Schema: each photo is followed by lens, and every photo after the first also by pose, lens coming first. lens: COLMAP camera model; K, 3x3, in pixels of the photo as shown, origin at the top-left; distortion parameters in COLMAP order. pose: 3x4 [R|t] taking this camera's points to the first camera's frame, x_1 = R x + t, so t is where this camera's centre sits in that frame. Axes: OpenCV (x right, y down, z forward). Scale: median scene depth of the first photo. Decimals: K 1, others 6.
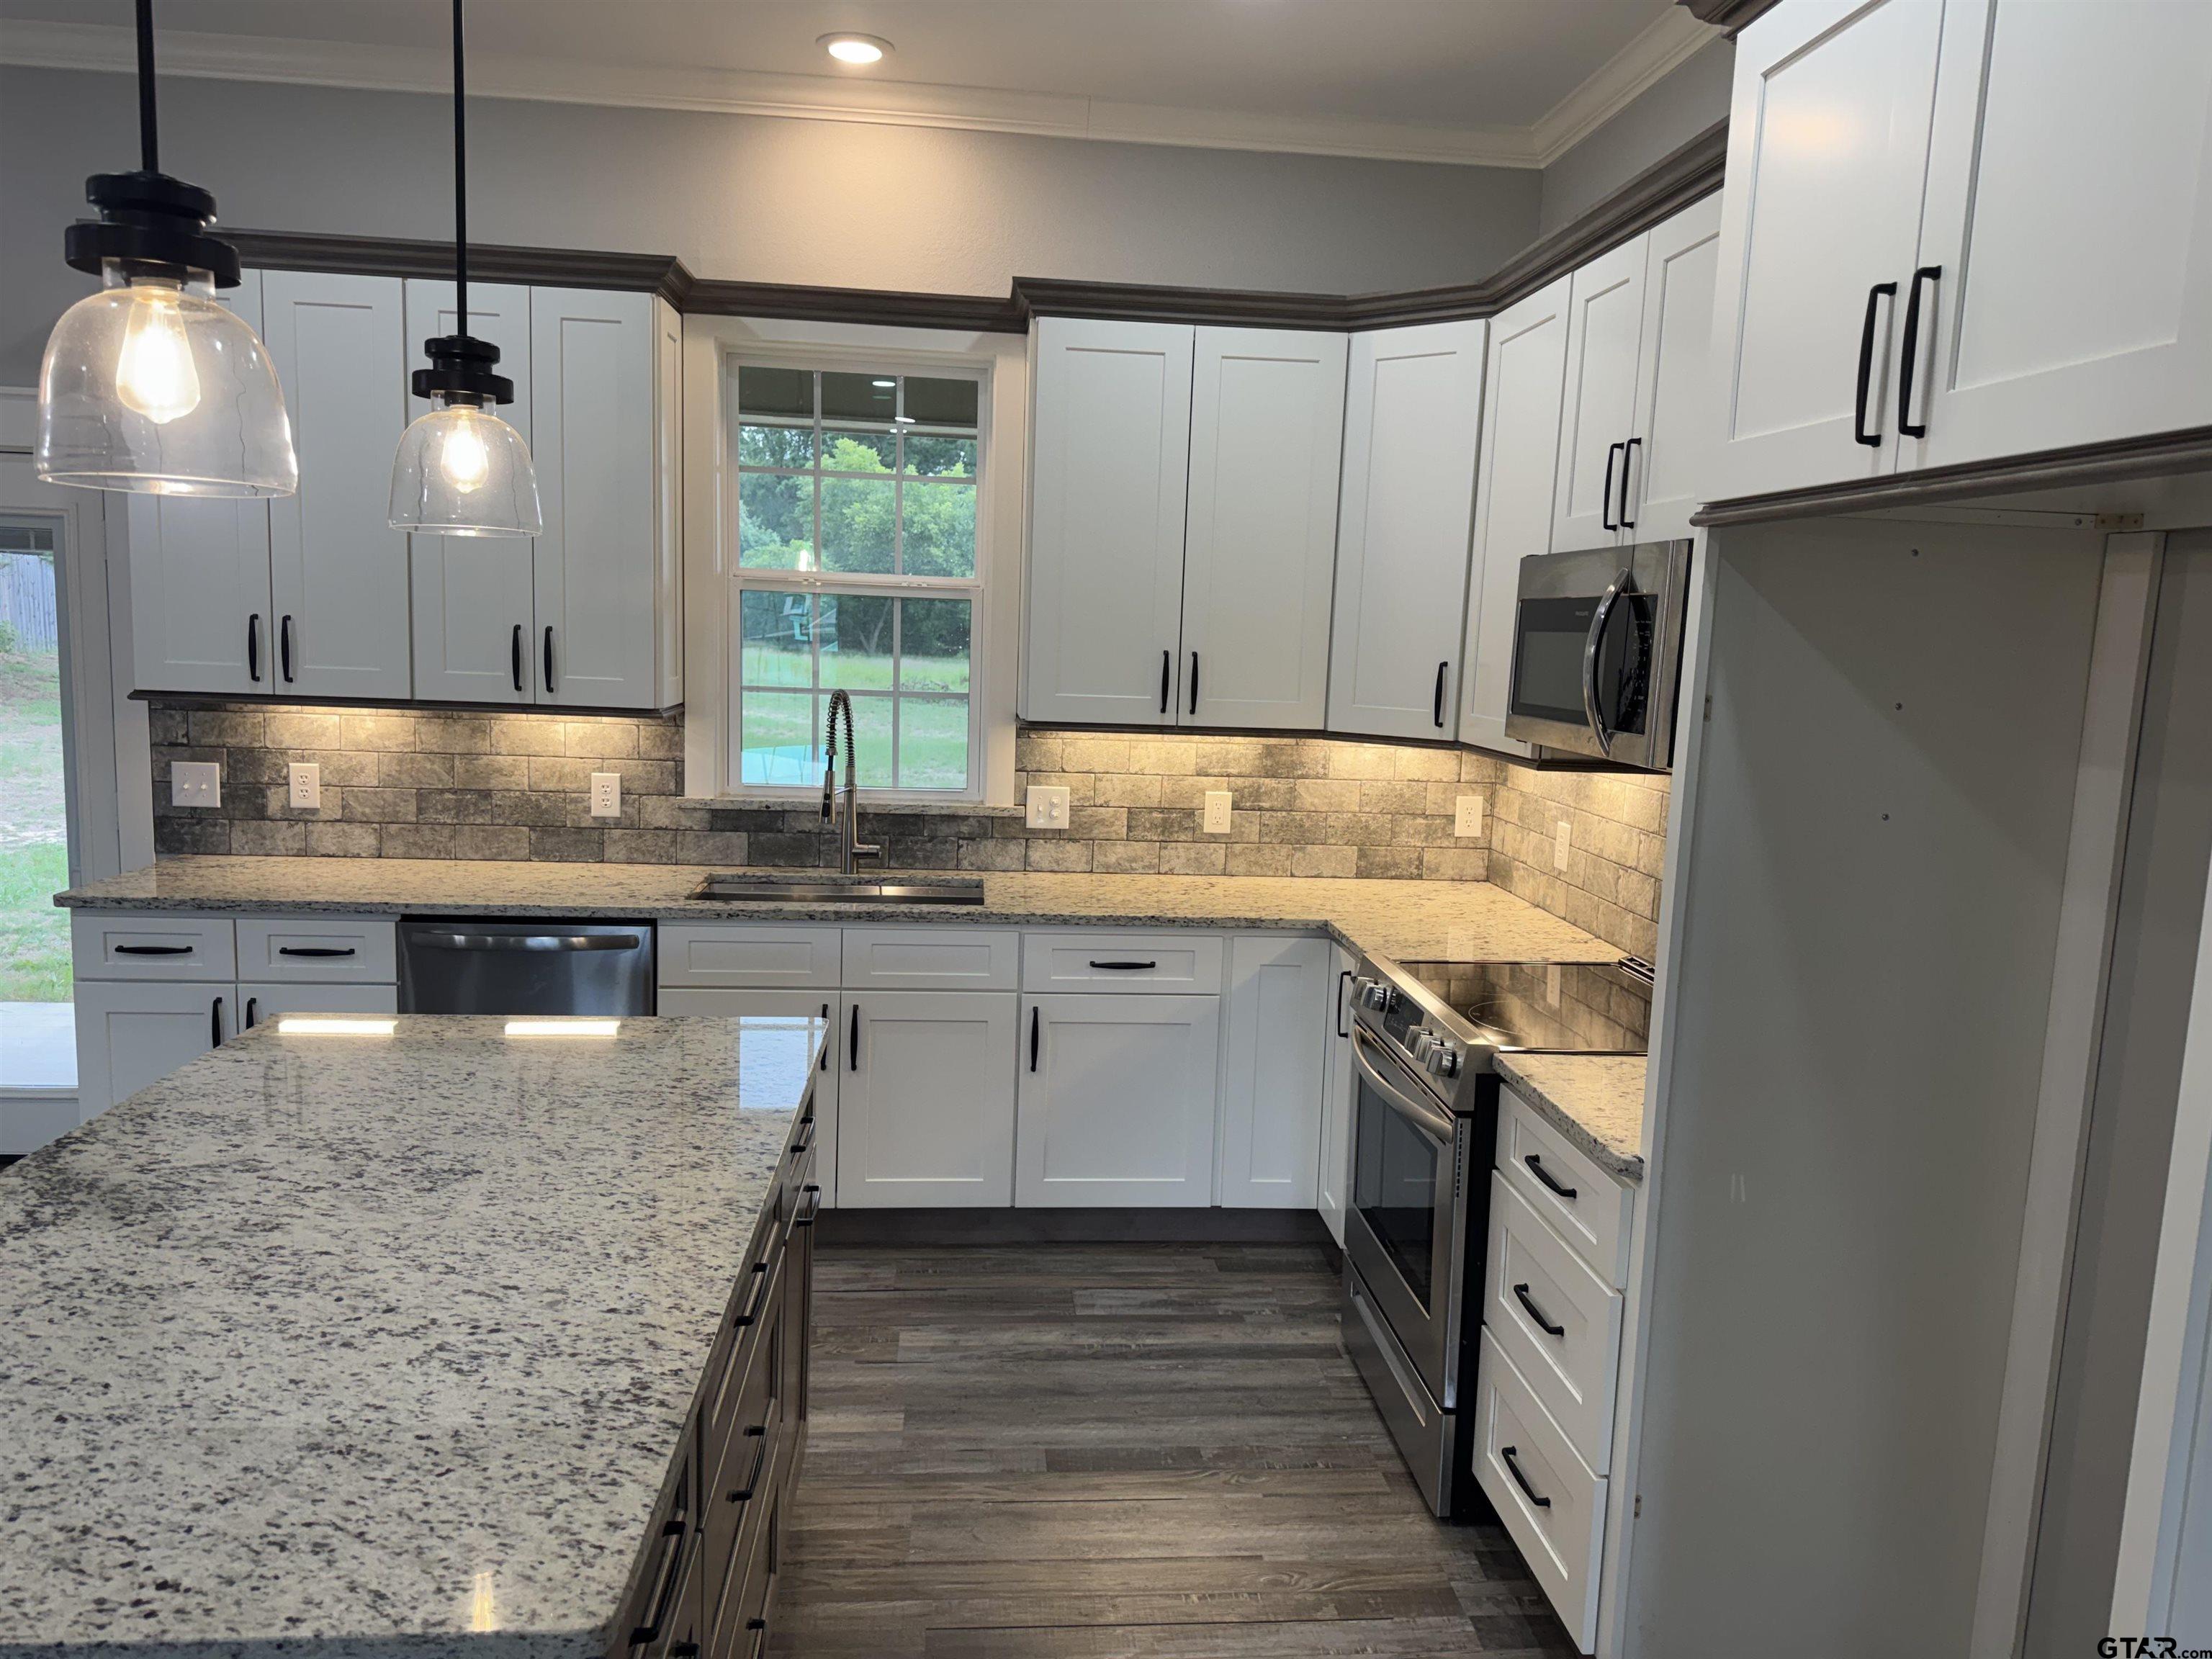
lens RADIAL K [[1551.9, 0, 1124.1], [0, 1551.9, 833.7], [0, 0, 1]] dist [0.058839, -0.063205]
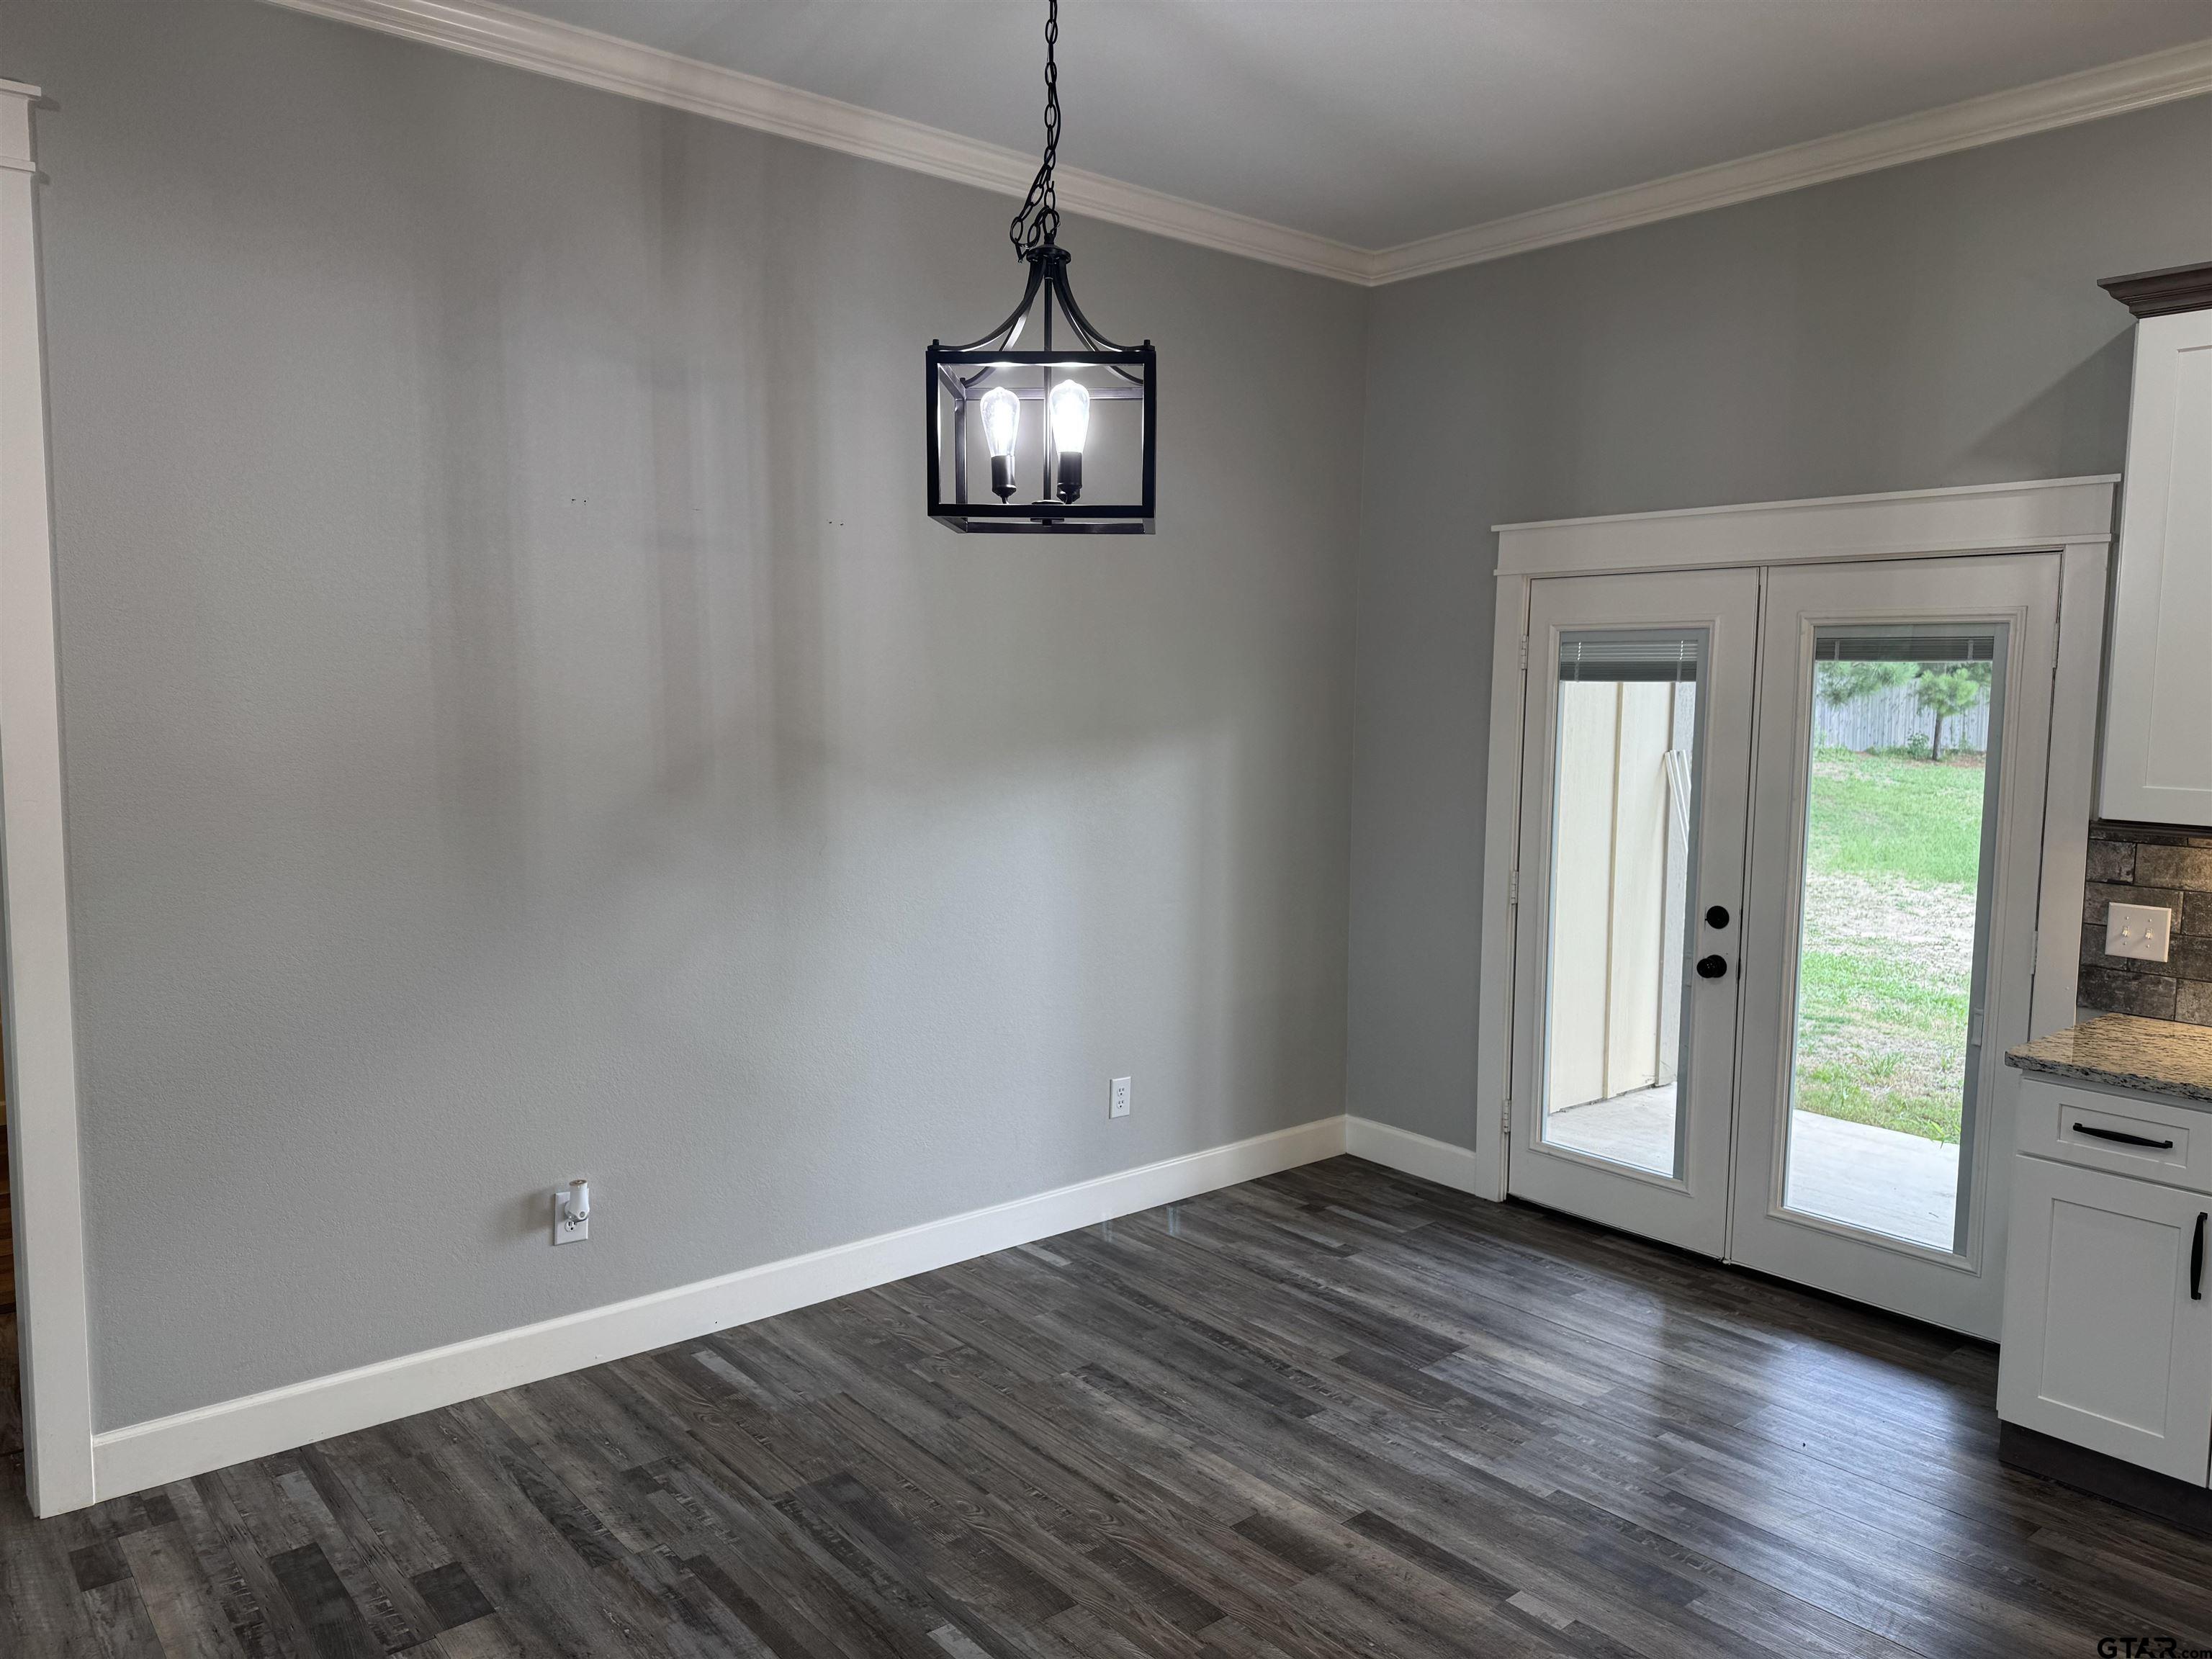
lens RADIAL K [[1551.9, 0, 1111.8], [0, 1551.9, 821.6], [0, 0, 1]] dist [0.058839, -0.063205]
pose [[0.569491, 0.041433, -0.820952, -0.215910], [-0.101647, 0.994613, -0.020314, -0.016898], [0.815688, 0.095016, 0.570635, 0.072865]]
